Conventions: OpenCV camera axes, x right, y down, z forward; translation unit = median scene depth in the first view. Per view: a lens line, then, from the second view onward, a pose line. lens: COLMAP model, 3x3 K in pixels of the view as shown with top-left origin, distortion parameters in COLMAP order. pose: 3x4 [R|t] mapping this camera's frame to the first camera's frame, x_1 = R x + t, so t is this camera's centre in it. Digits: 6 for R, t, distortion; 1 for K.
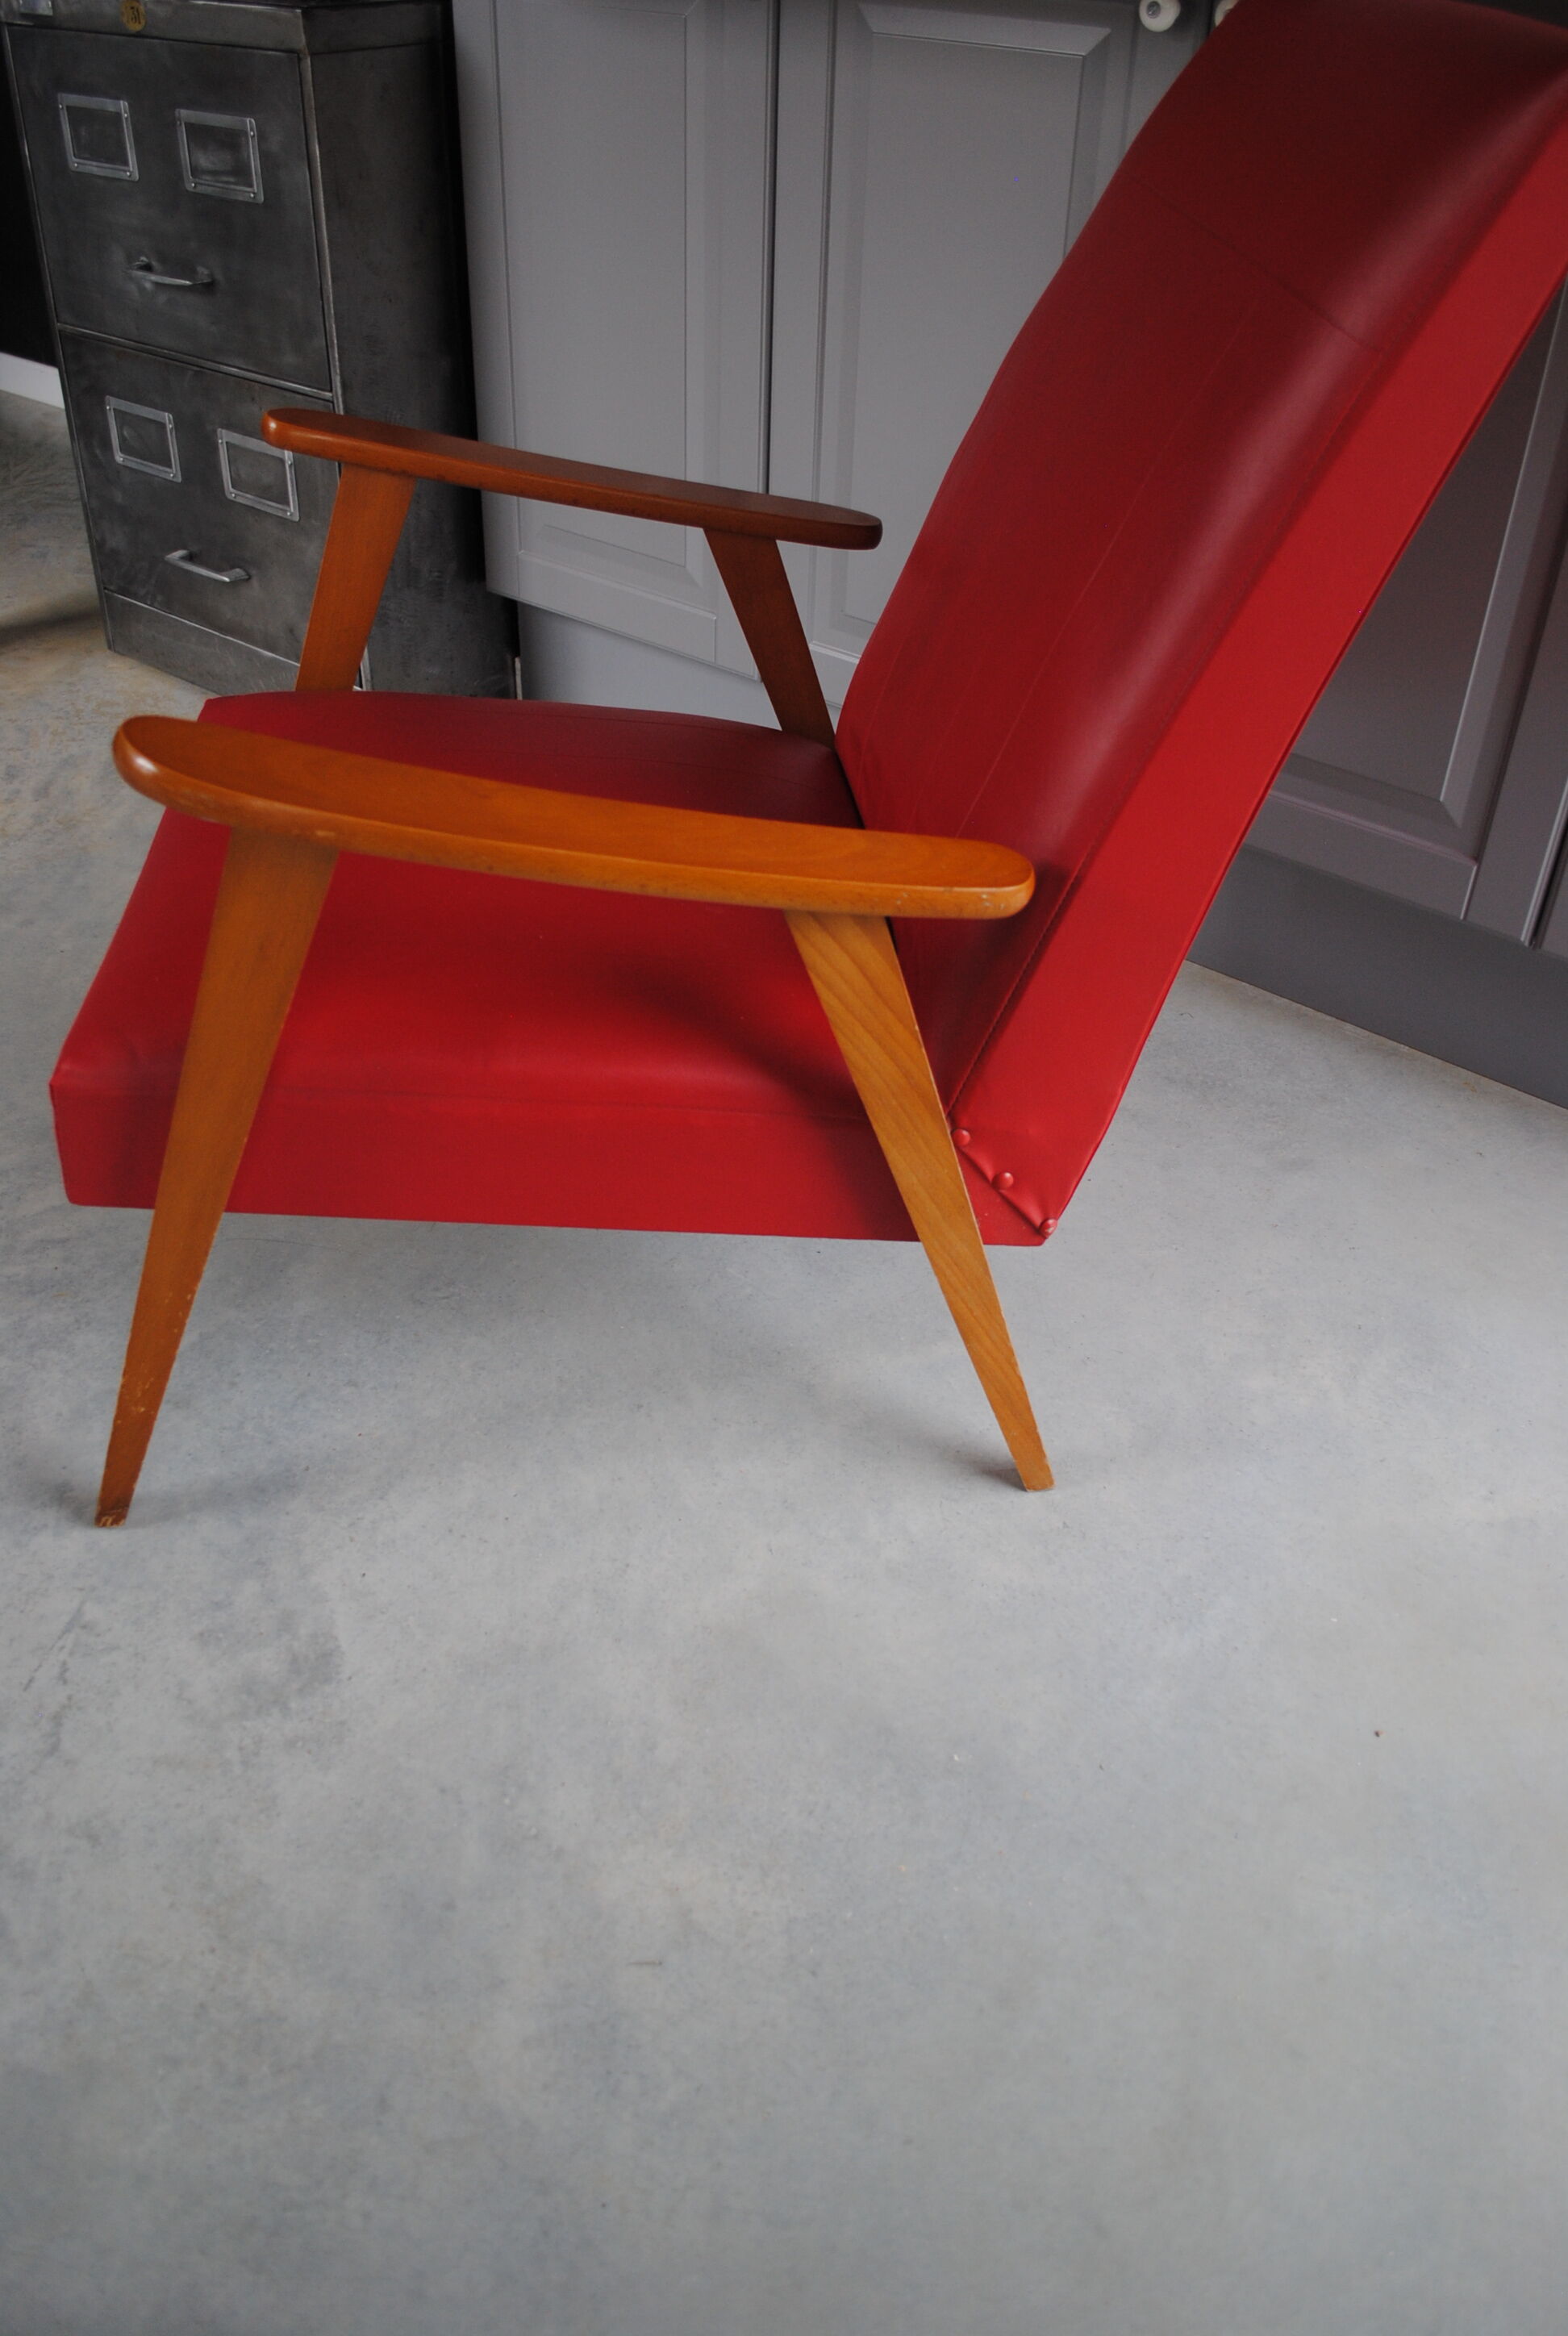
lens RADIAL K [[1847.6, 0, 775.7], [0, 1847.6, 1165.4], [0, 0, 1]] dist [-0.086813, 0.016291]
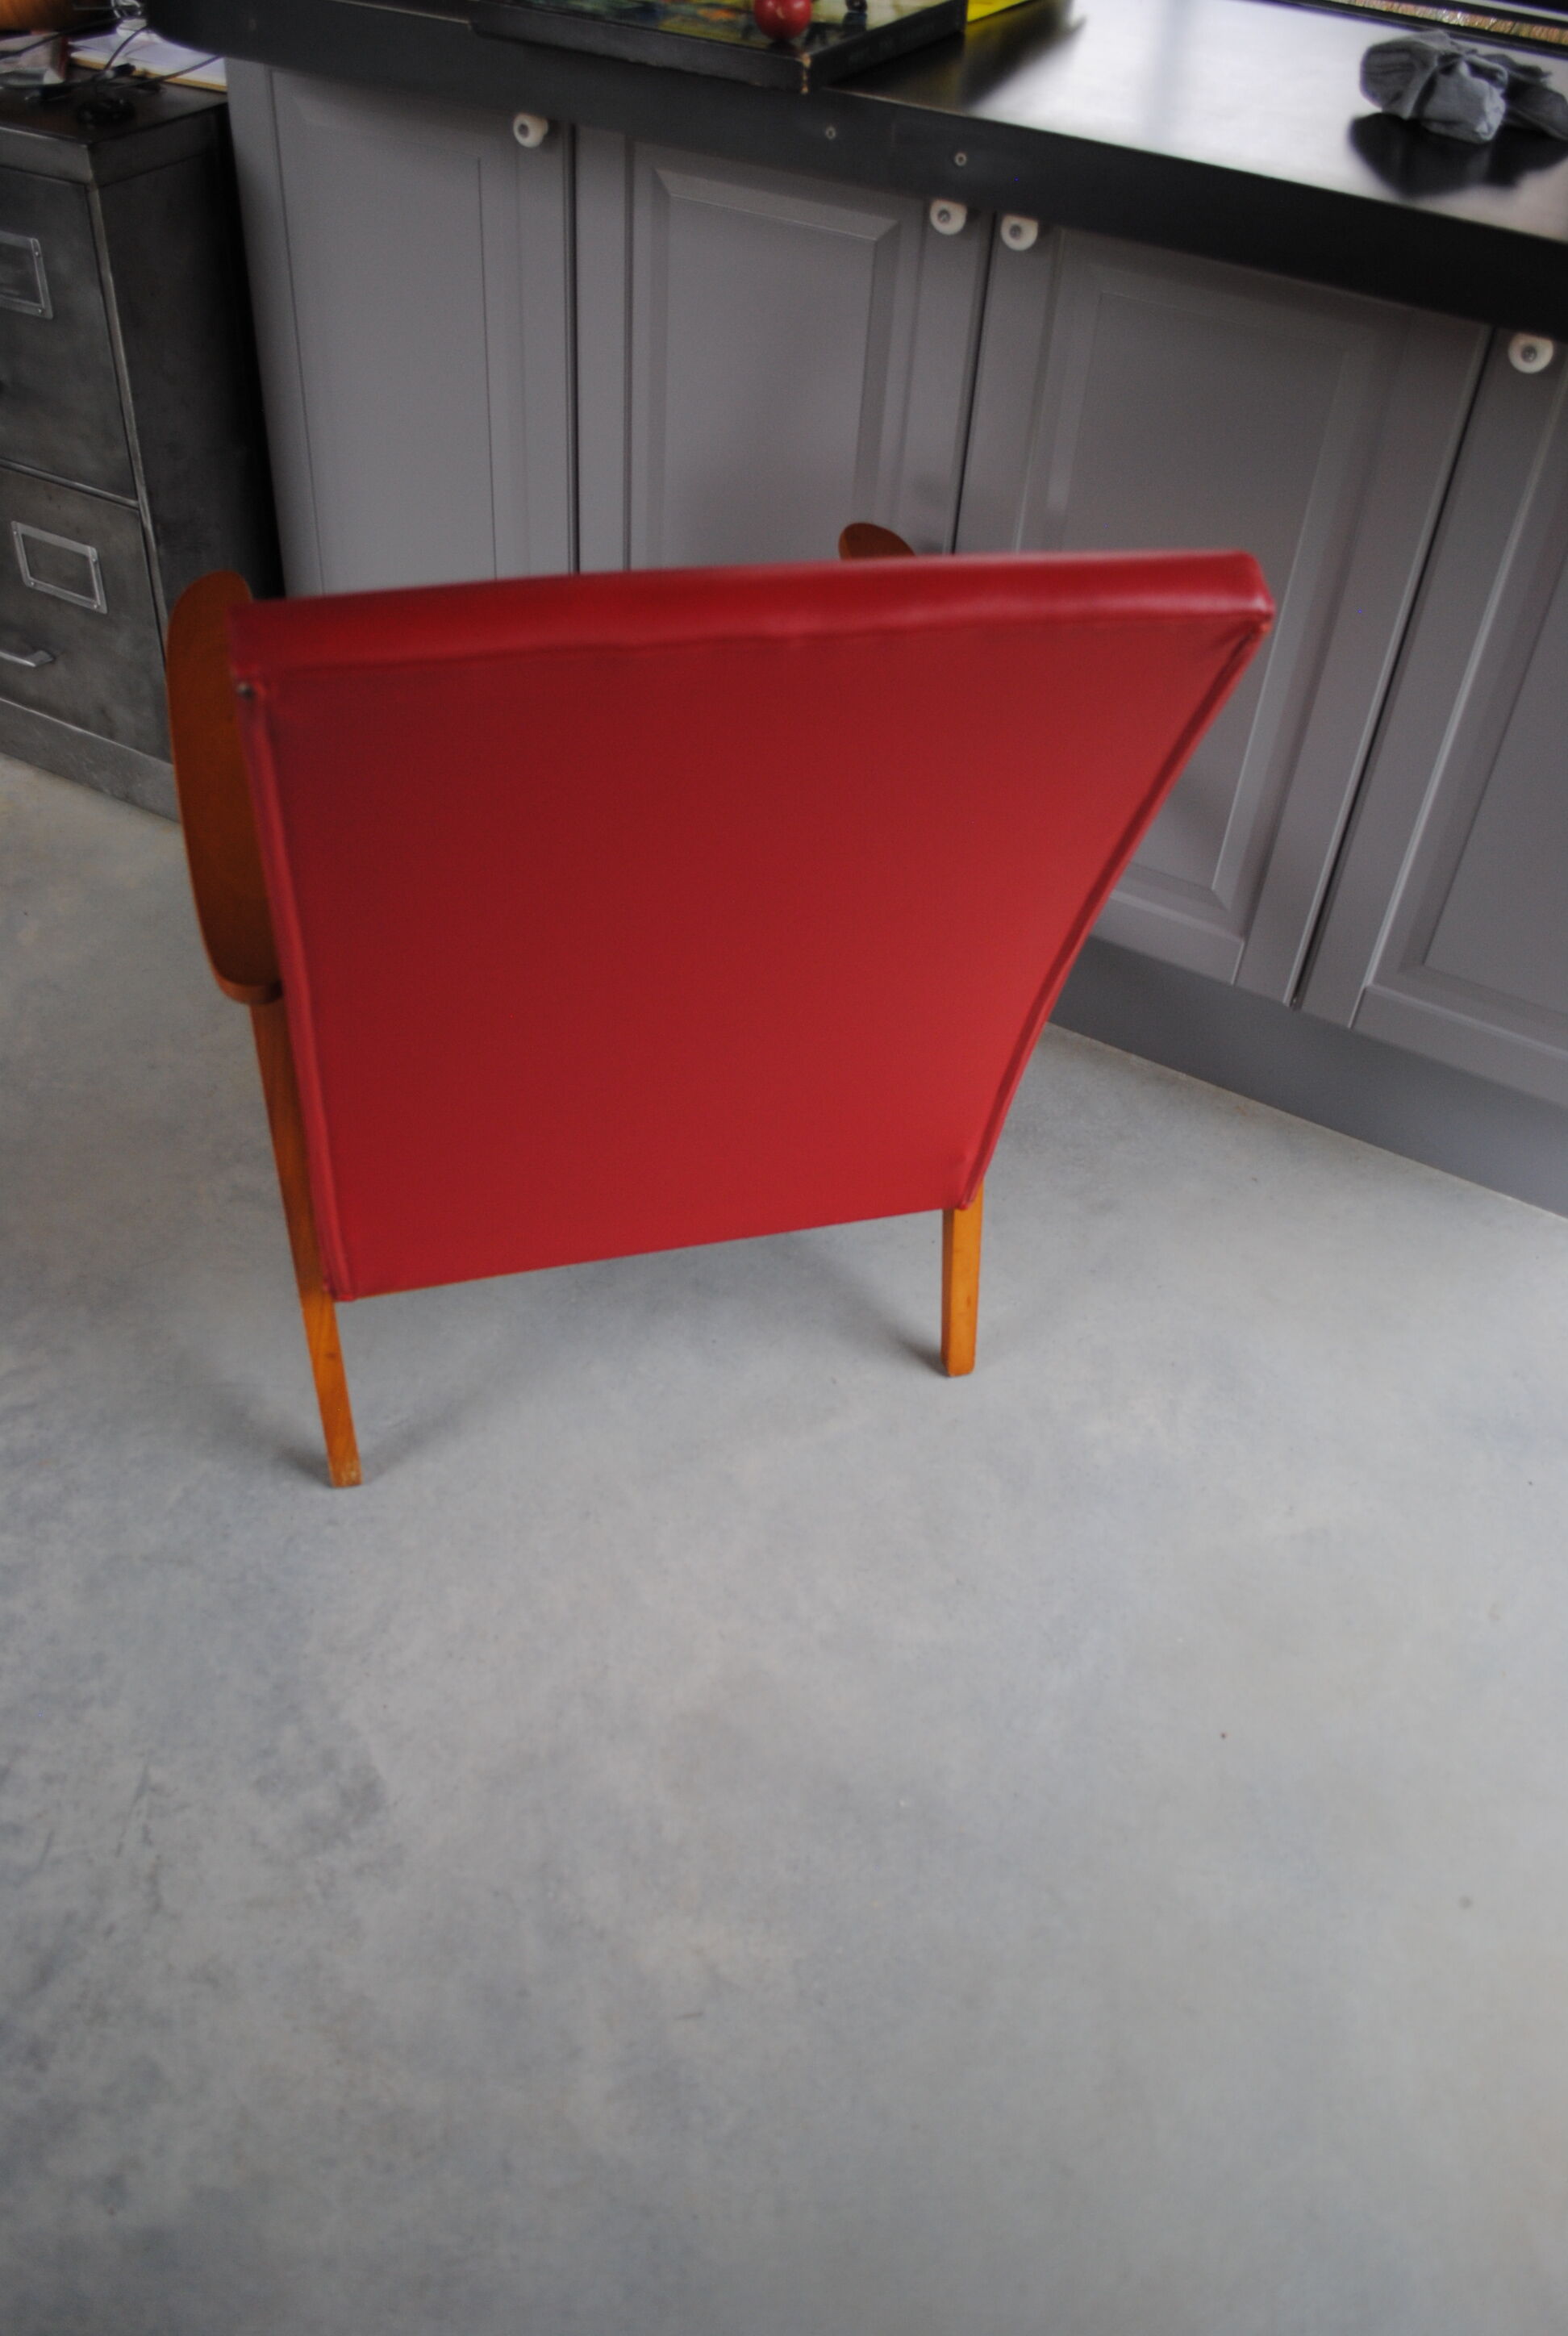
lens RADIAL K [[1847.6, 0, 780.2], [0, 1847.6, 1166.7], [0, 0, 1]] dist [-0.086813, 0.016291]
pose [[0.985133, -0.093602, 0.144055, -0.112297], [0.076191, 0.989605, 0.121969, -0.242803], [-0.153974, -0.109180, 0.982024, -0.150043]]
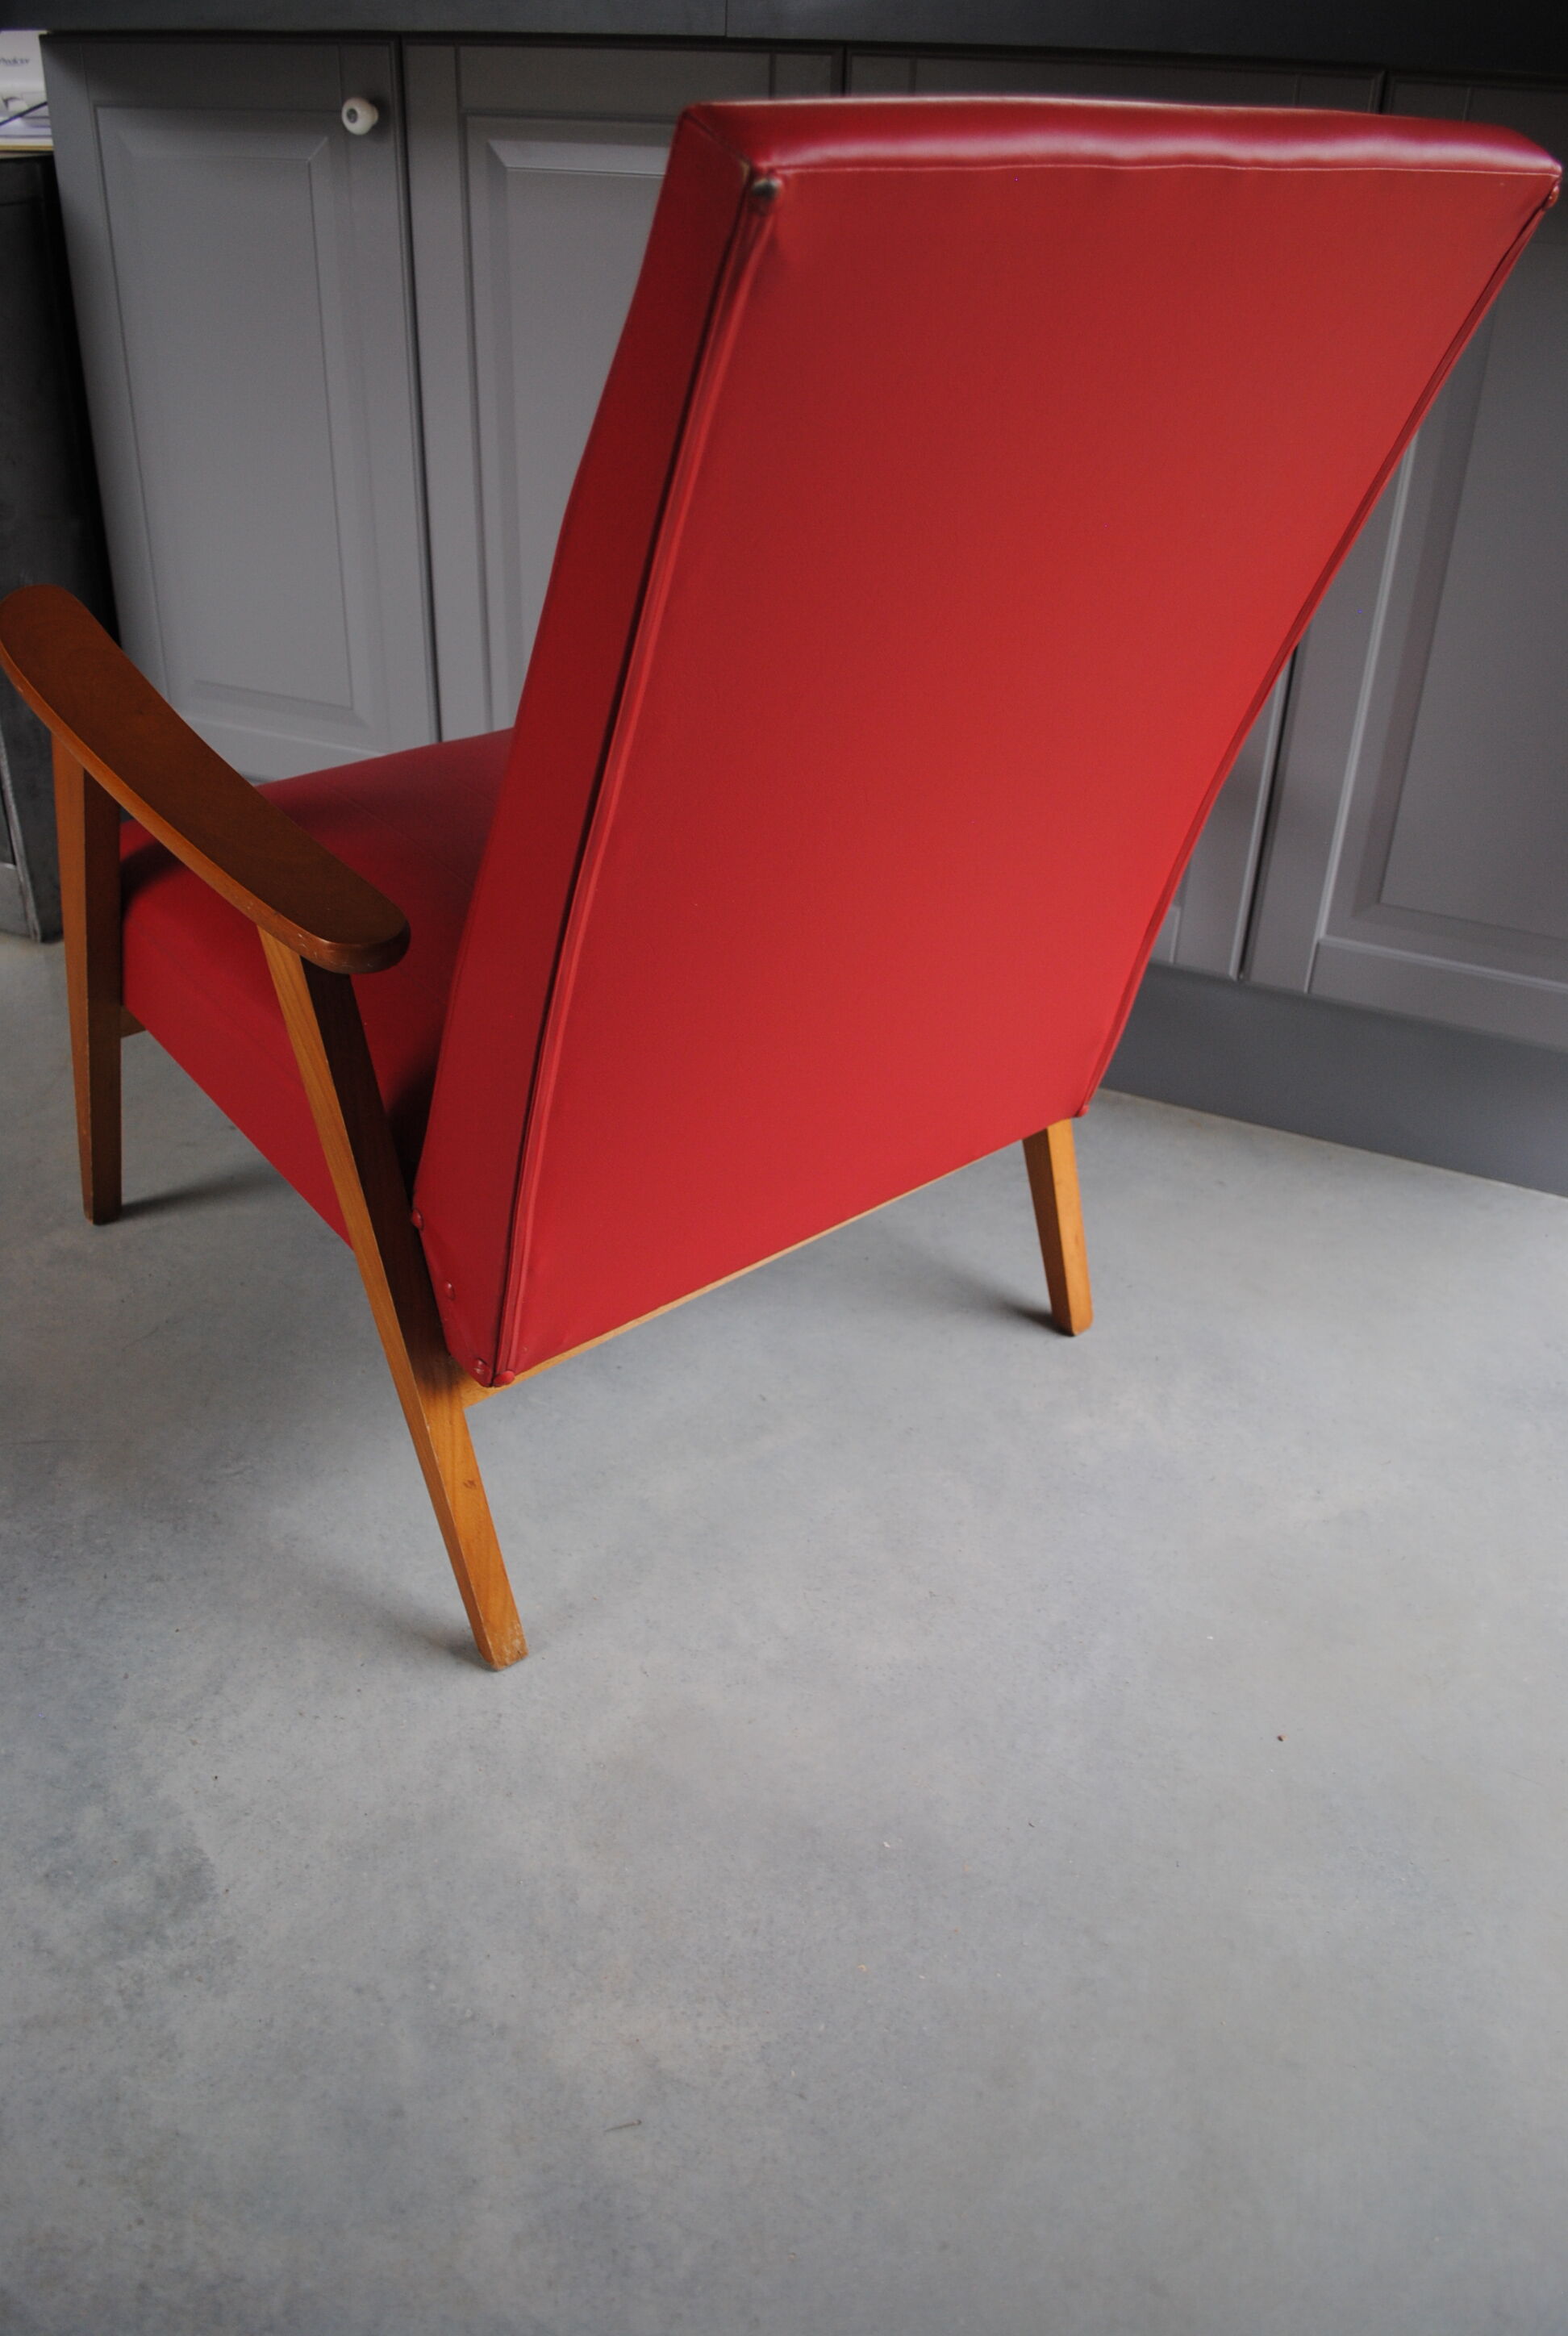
lens RADIAL K [[1847.6, 0, 777.1], [0, 1847.6, 1152.0], [0, 0, 1]] dist [-0.086813, 0.016291]
pose [[0.969574, -0.126963, 0.209299, -0.103834], [0.145320, 0.986558, -0.074733, 0.024071], [-0.196997, 0.102874, 0.974992, 0.030830]]
